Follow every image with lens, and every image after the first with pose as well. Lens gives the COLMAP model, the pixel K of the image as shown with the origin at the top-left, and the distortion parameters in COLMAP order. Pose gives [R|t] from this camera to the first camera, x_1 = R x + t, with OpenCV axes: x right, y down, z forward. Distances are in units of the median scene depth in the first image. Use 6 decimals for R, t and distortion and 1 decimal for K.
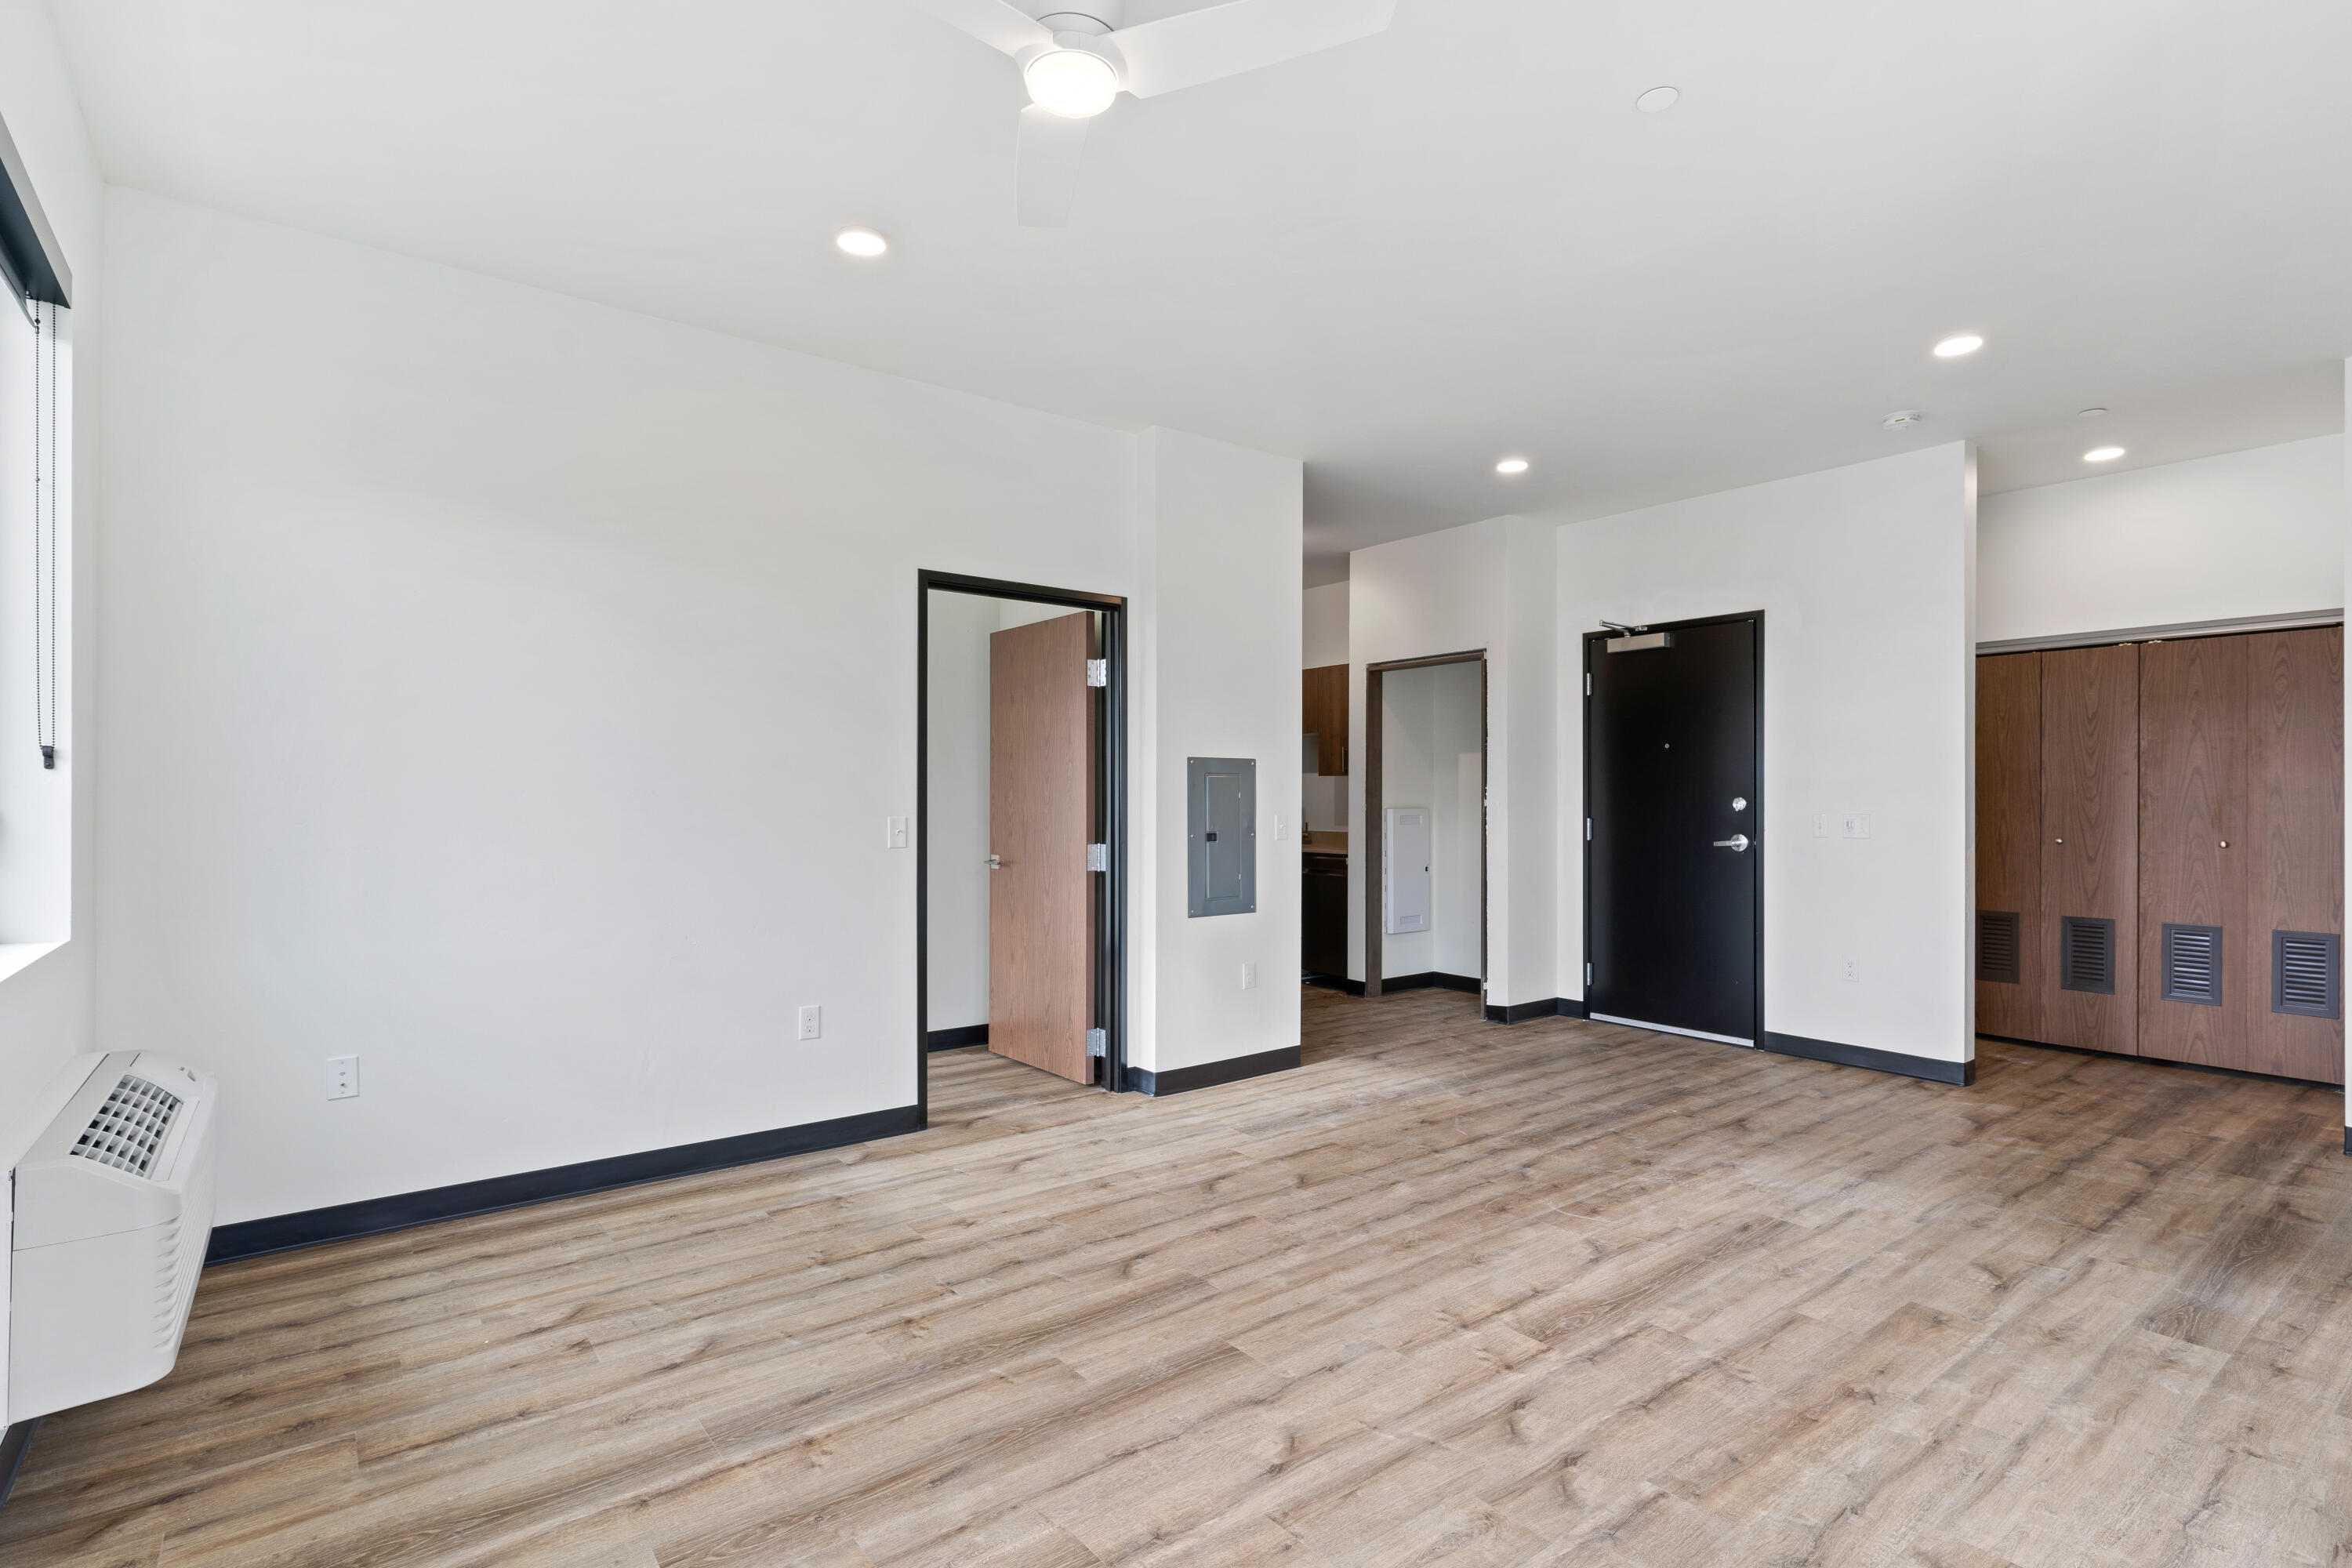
lens RADIAL K [[1134.3, 0, 1177.5], [0, 1134.3, 792.2], [0, 0, 1]] dist [0.000848, -0.000926]
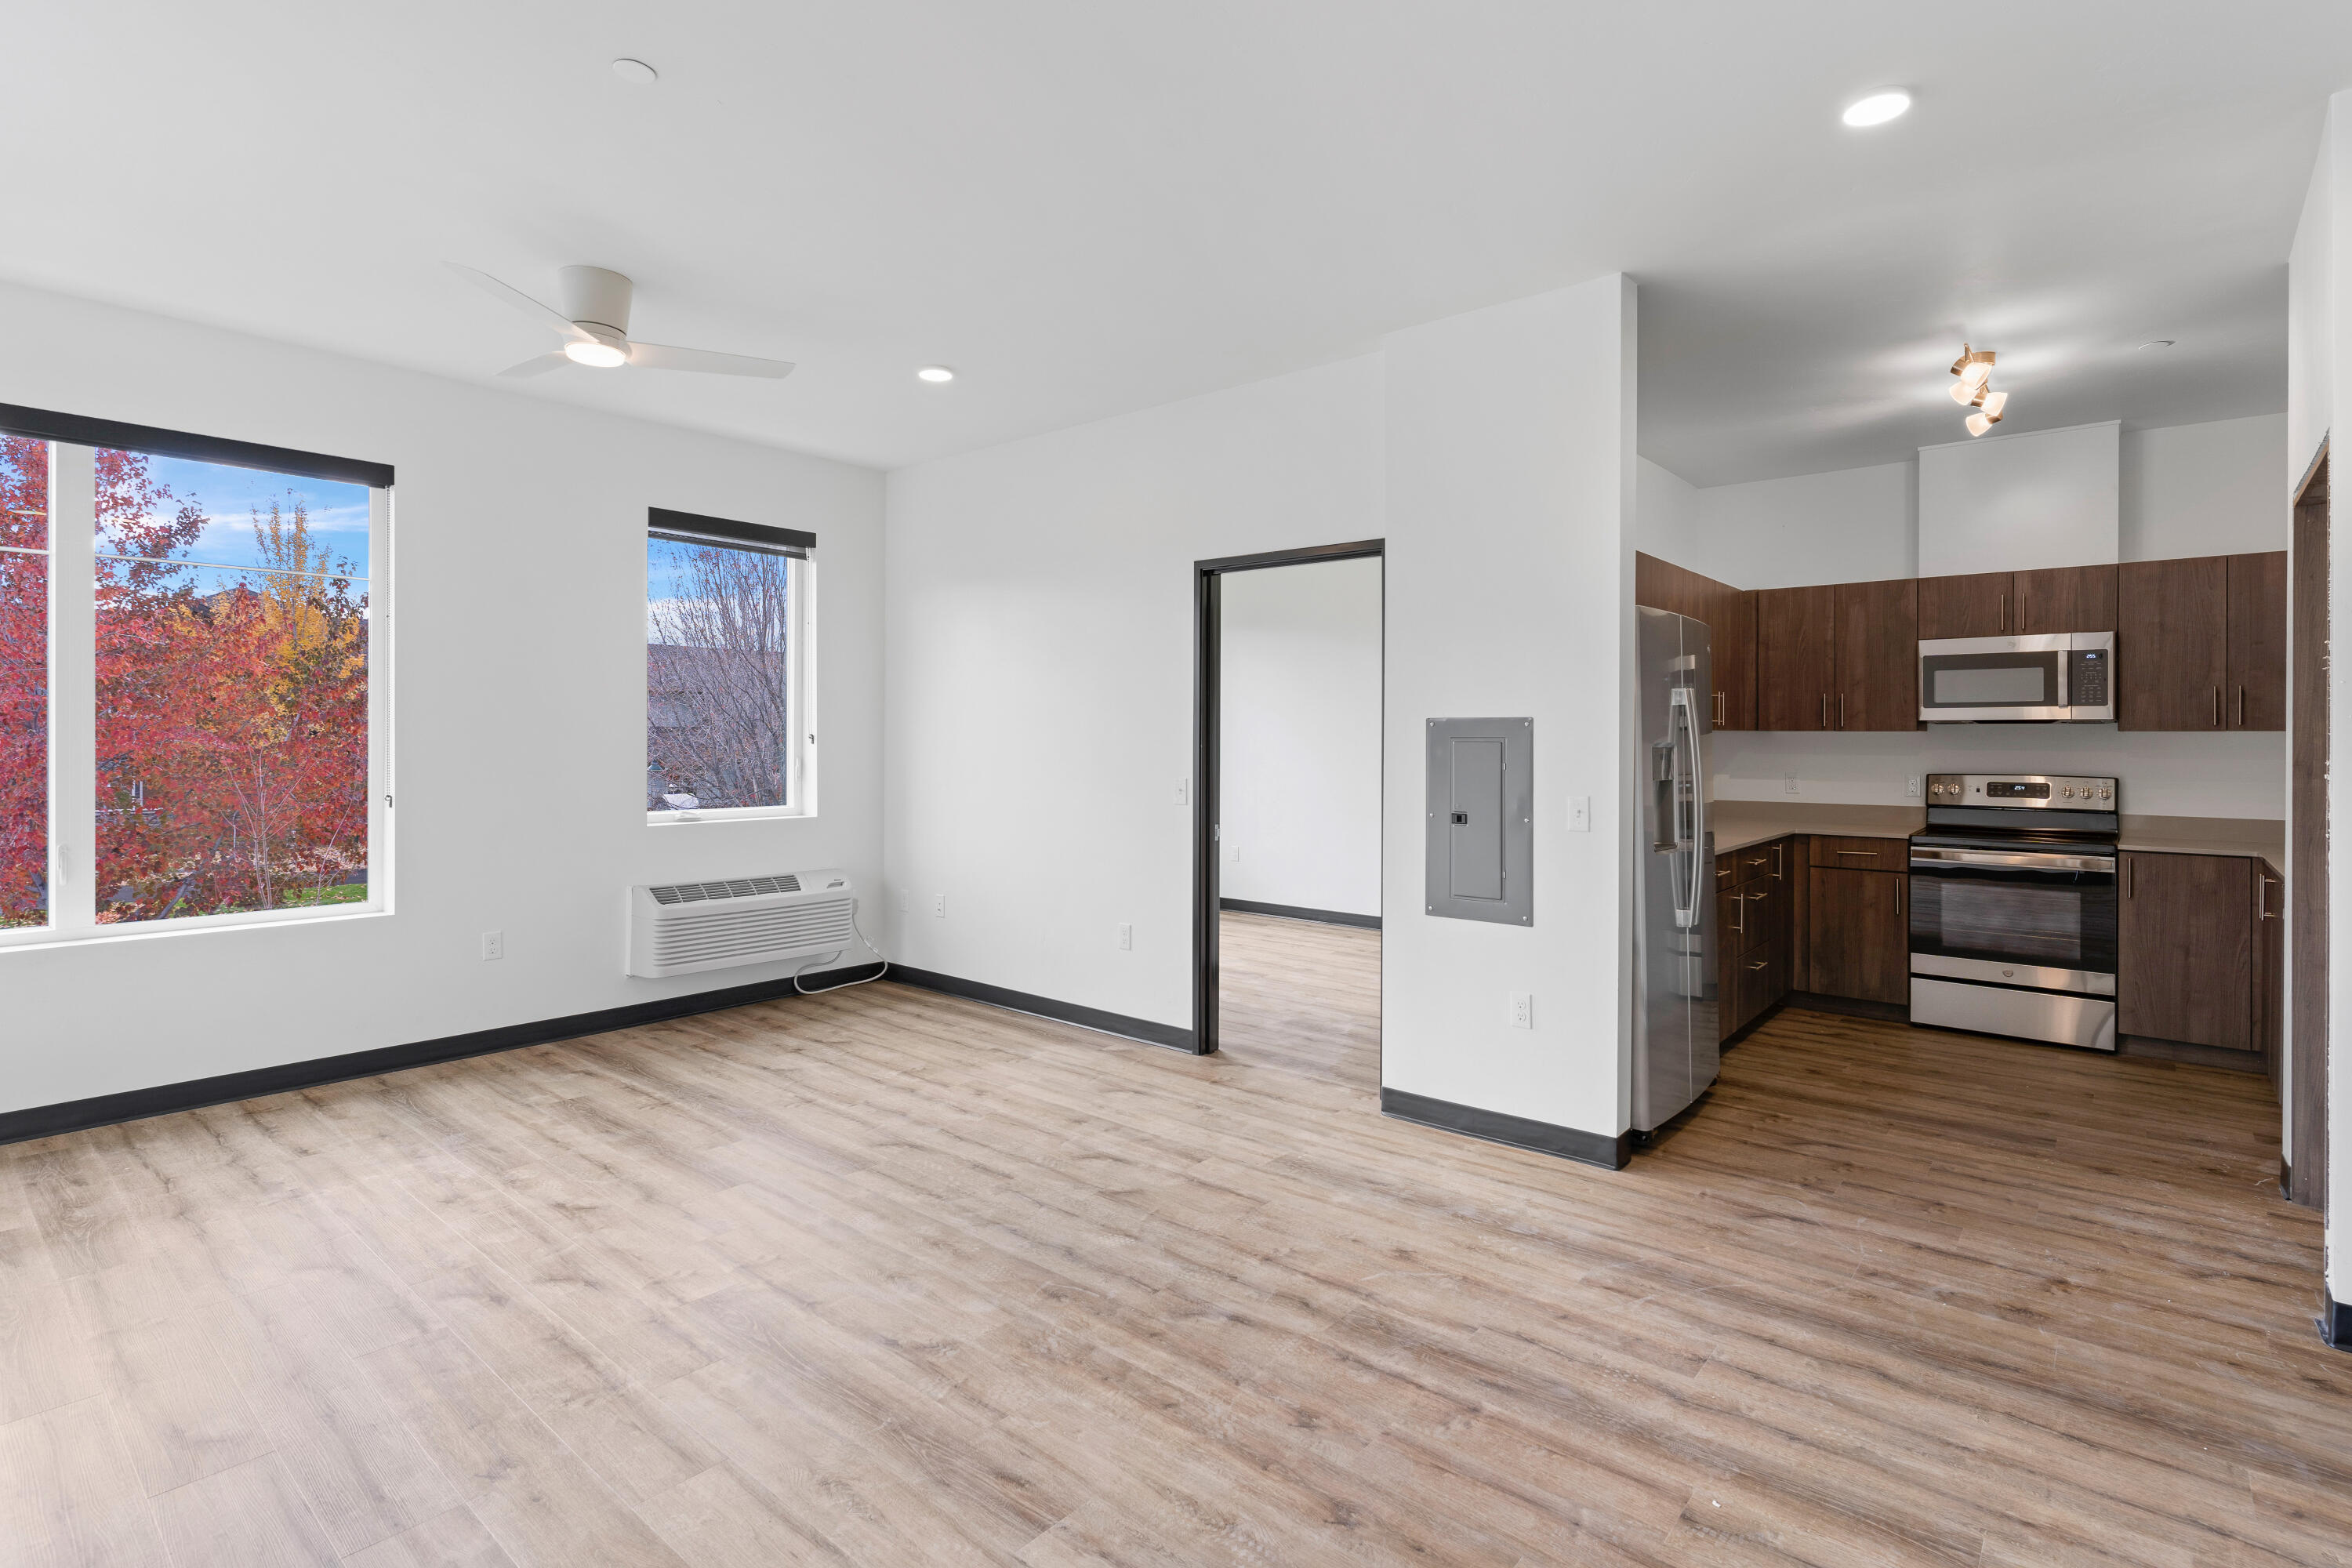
lens RADIAL K [[1134.3, 0, 1183.7], [0, 1134.3, 735.2], [0, 0, 1]] dist [0.000848, -0.000926]
pose [[0.210540, -0.001246, -0.977584, 0.971179], [-0.000101, 0.999999, -0.001296, -0.022374], [0.977585, 0.000372, 0.210540, 0.823464]]
